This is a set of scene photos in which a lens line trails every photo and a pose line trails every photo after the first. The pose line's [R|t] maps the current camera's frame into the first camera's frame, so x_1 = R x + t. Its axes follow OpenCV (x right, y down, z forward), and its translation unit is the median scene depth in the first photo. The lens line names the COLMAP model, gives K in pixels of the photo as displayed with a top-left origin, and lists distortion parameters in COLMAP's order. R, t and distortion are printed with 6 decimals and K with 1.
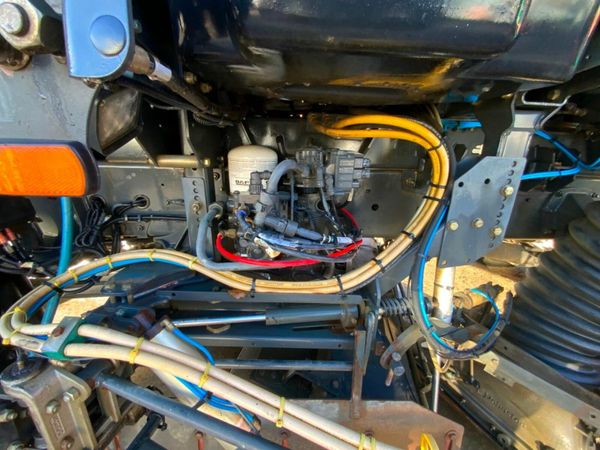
lens RADIAL K [[242.2, 0, 300.0], [0, 242.2, 225.0], [0, 0, 1]] dist [0.009976, -0.011387]
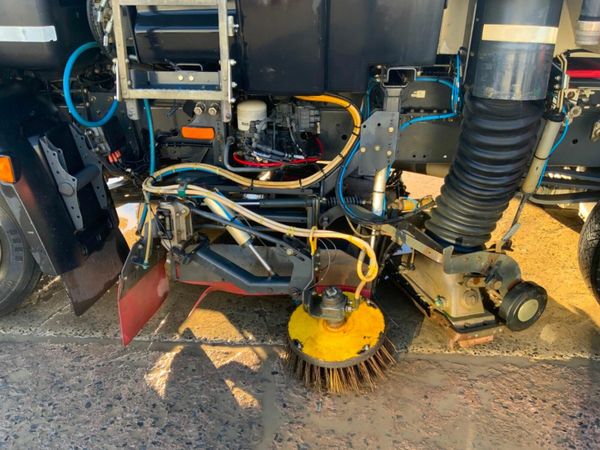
lens RADIAL K [[496.4, 0, 300.0], [0, 496.4, 225.0], [0, 0, 1]] dist [0.089011, -0.157012]
pose [[0.994078, 0.021741, -0.106474, 0.567530], [-0.008488, 0.992324, 0.123375, 0.102056], [0.108339, -0.121741, 0.986632, -2.671003]]
